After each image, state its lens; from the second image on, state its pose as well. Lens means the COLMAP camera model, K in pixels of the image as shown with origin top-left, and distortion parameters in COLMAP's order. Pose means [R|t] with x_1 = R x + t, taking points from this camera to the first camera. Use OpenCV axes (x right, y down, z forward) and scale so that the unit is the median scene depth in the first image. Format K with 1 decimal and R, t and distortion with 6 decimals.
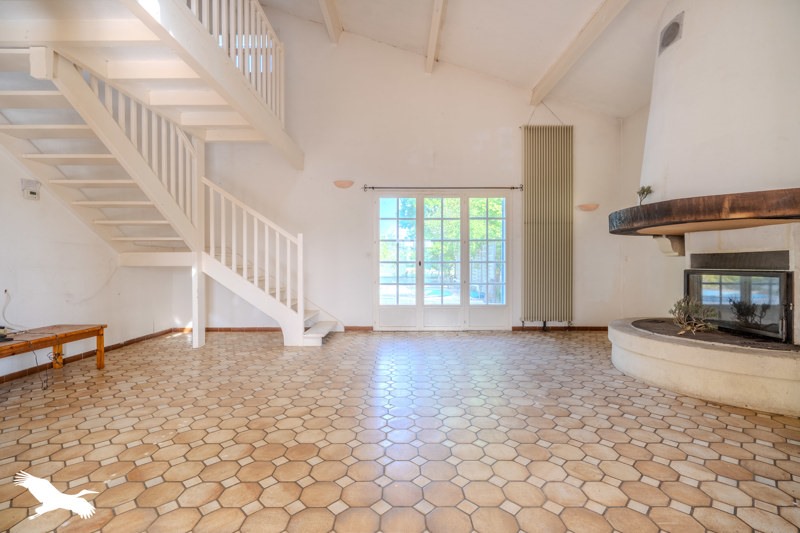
lens RADIAL K [[374.2, 0, 400.0], [0, 374.2, 266.5], [0, 0, 1]] dist [-0.000068, 0.000114]
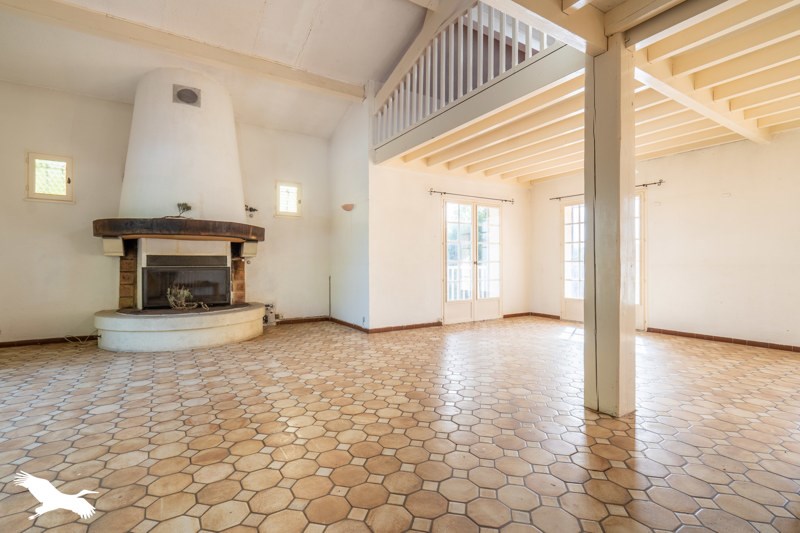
lens RADIAL K [[374.2, 0, 400.0], [0, 374.2, 266.5], [0, 0, 1]] dist [-0.000068, 0.000114]
pose [[-0.551555, -0.001315, 0.834138, -1.064559], [0.005419, 0.999972, 0.005160, 0.002590], [-0.834121, 0.007367, -0.551532, 1.389861]]
